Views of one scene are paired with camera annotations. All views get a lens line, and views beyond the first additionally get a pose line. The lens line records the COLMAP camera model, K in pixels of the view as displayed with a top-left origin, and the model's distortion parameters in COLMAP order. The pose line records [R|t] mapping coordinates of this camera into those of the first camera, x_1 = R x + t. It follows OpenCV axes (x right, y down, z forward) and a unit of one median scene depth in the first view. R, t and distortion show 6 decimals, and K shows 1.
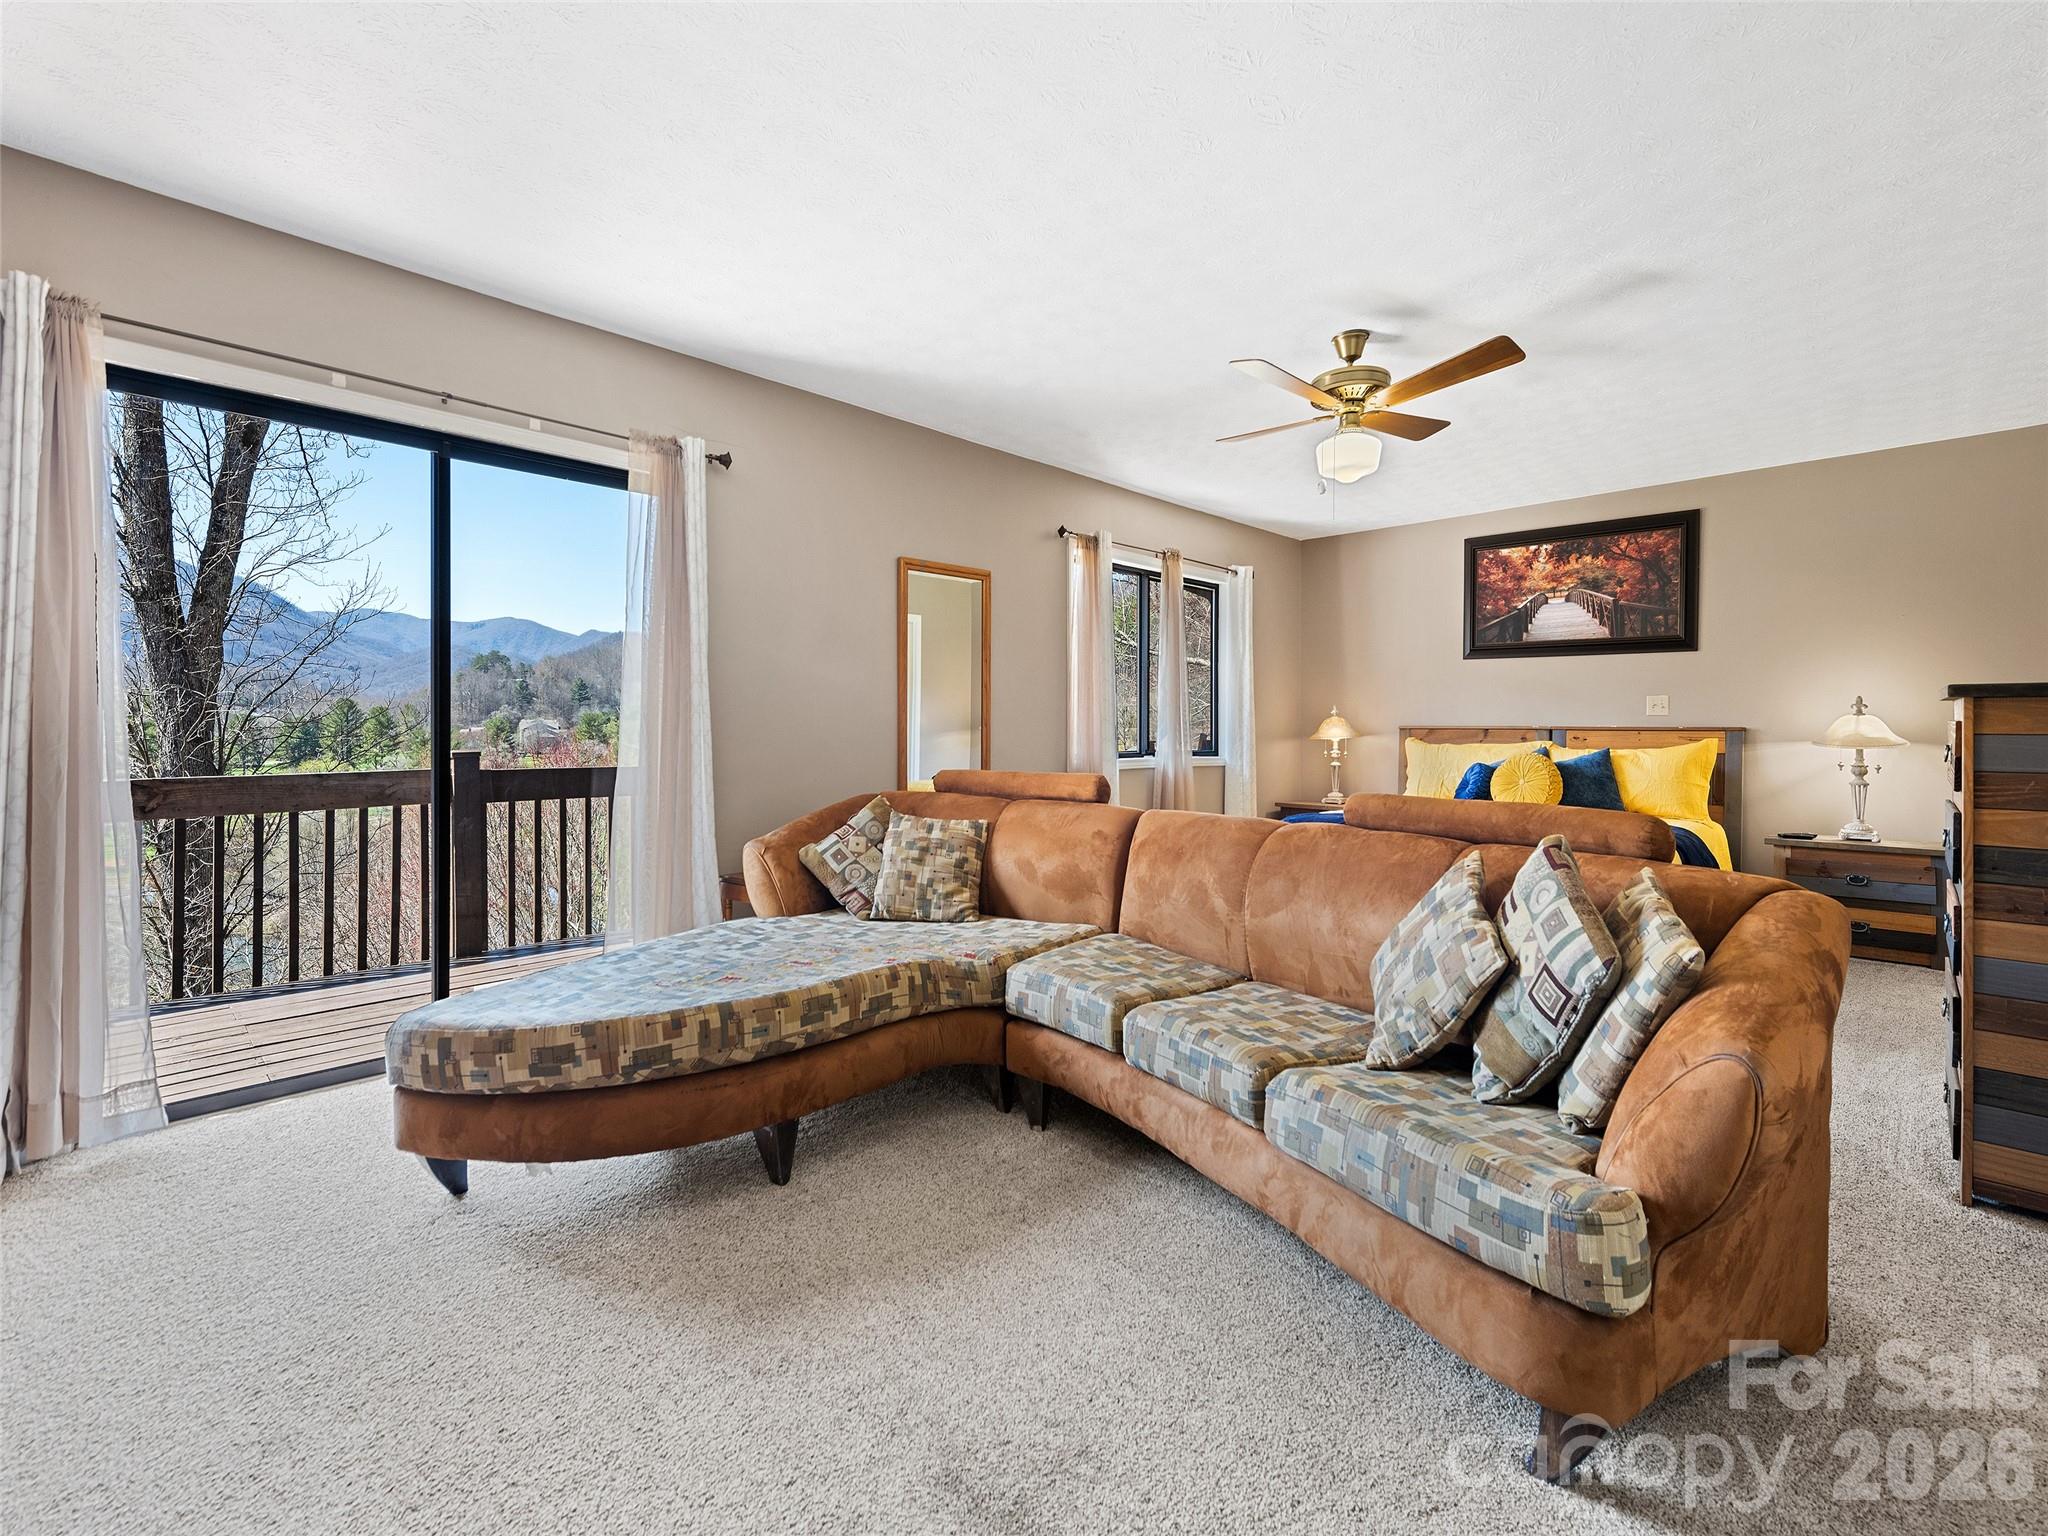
lens RADIAL K [[897.6, 0, 1034.0], [0, 897.6, 751.7], [0, 0, 1]] dist [-0.011411, -0.000110]
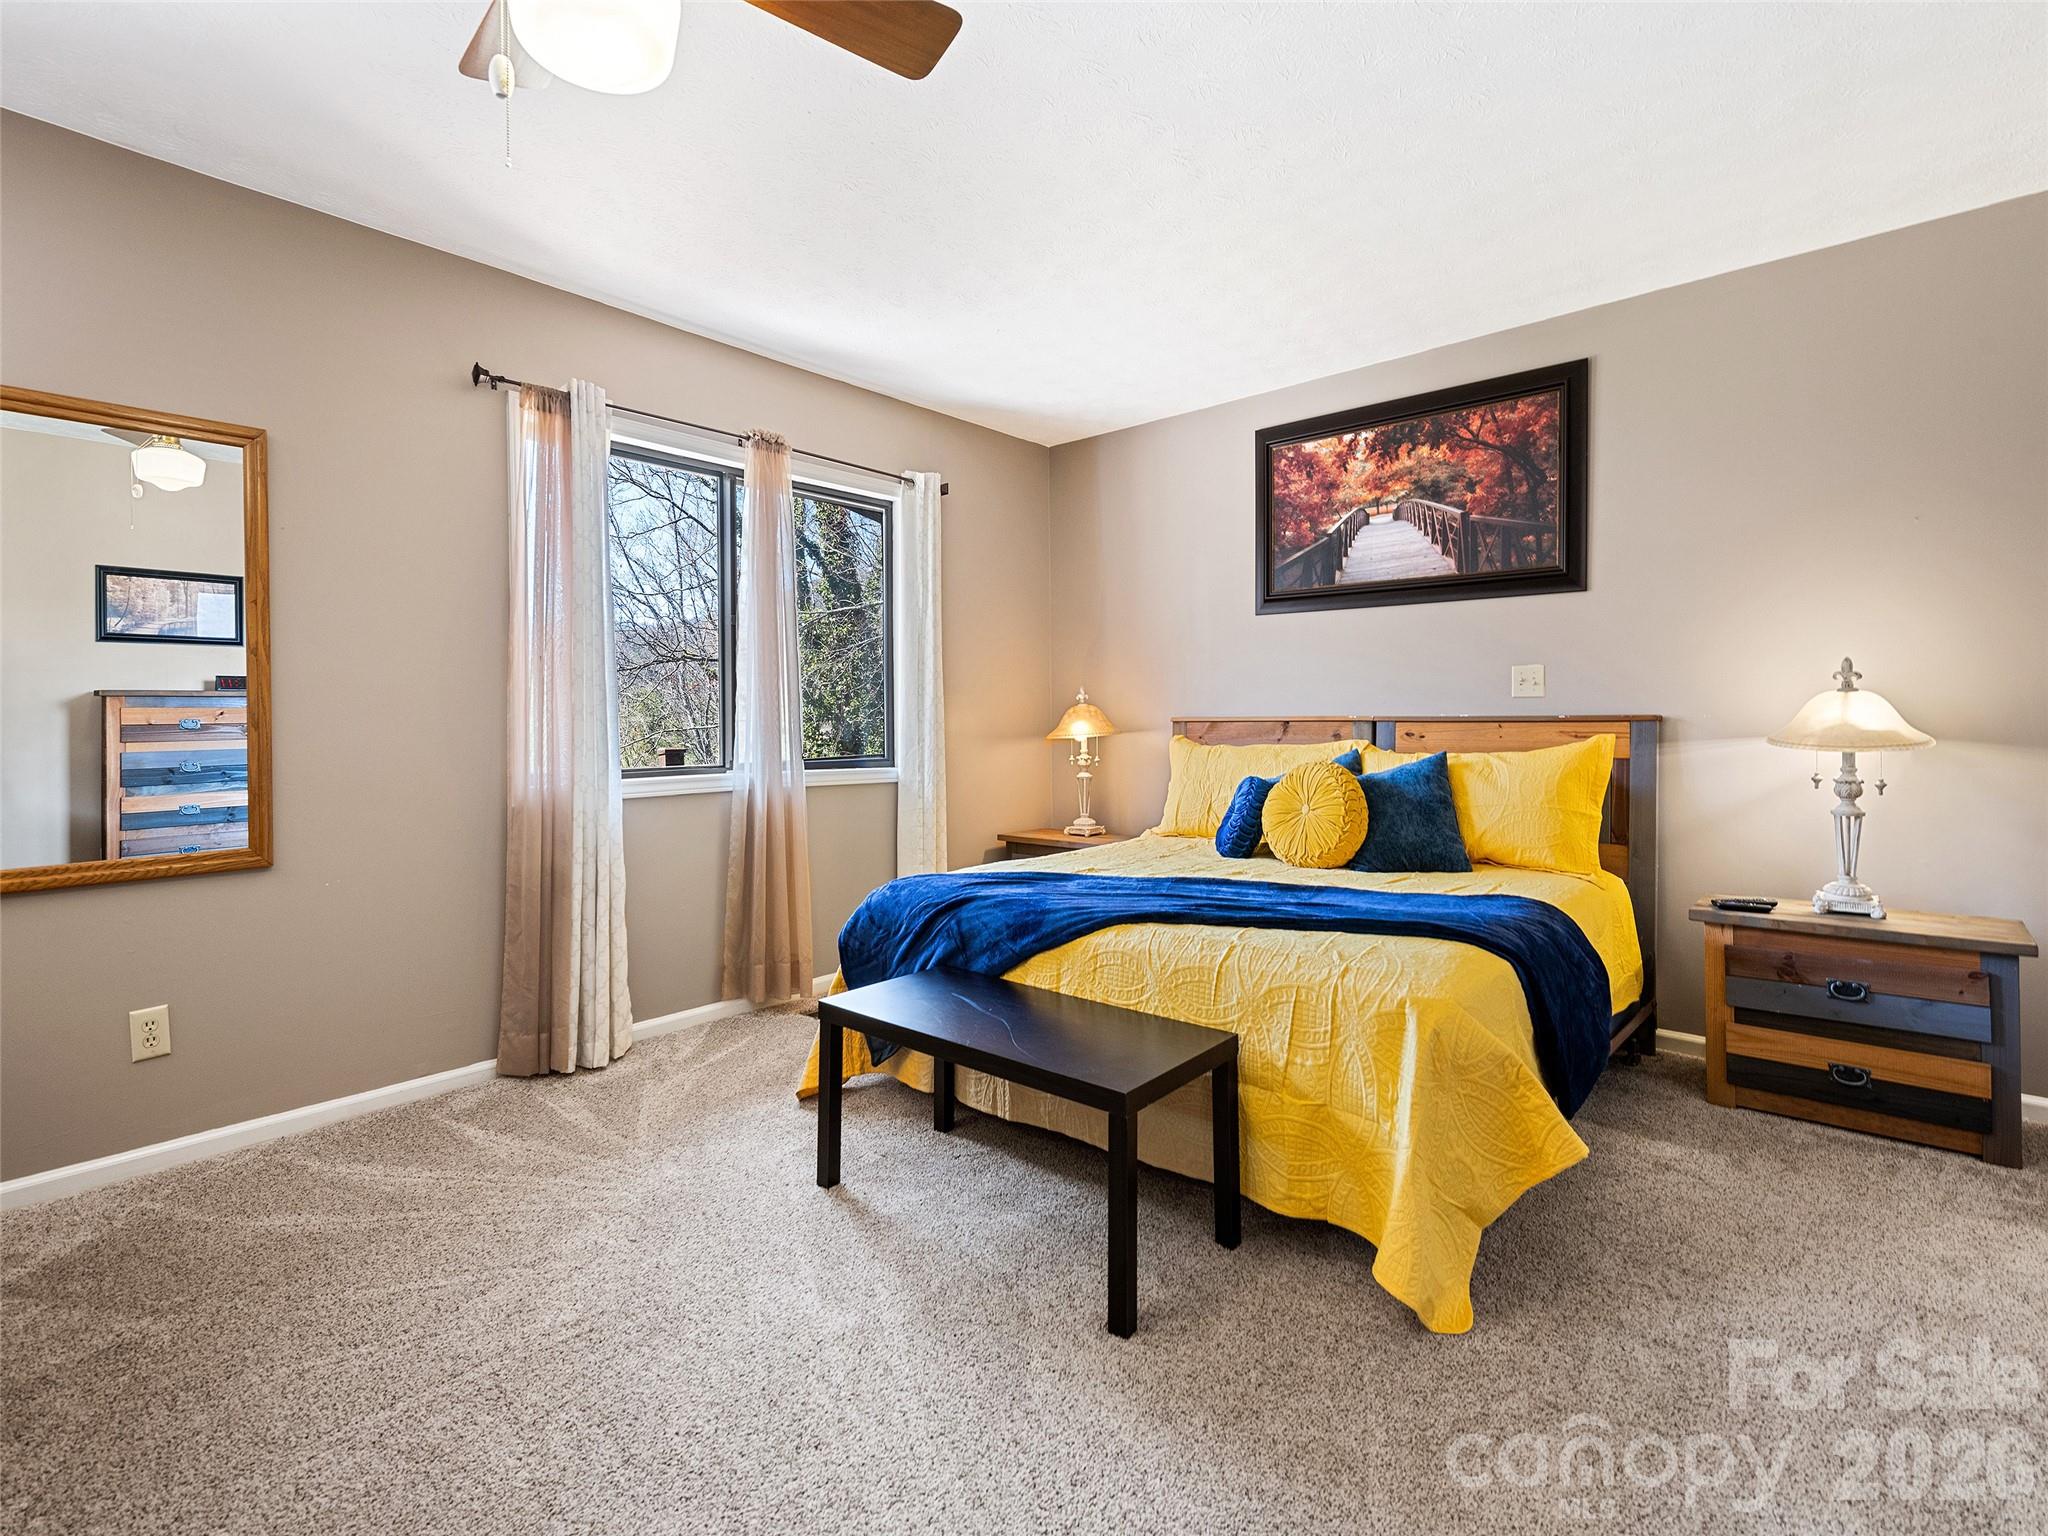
lens RADIAL K [[983.1, 0, 1014.6], [0, 983.1, 751.7], [0, 0, 1]] dist [-0.010802, 0.000239]
pose [[0.997664, -0.011329, 0.067360, 0.290361], [0.011086, 0.999931, 0.003980, -0.009258], [-0.067400, -0.003224, 0.997721, 0.337399]]
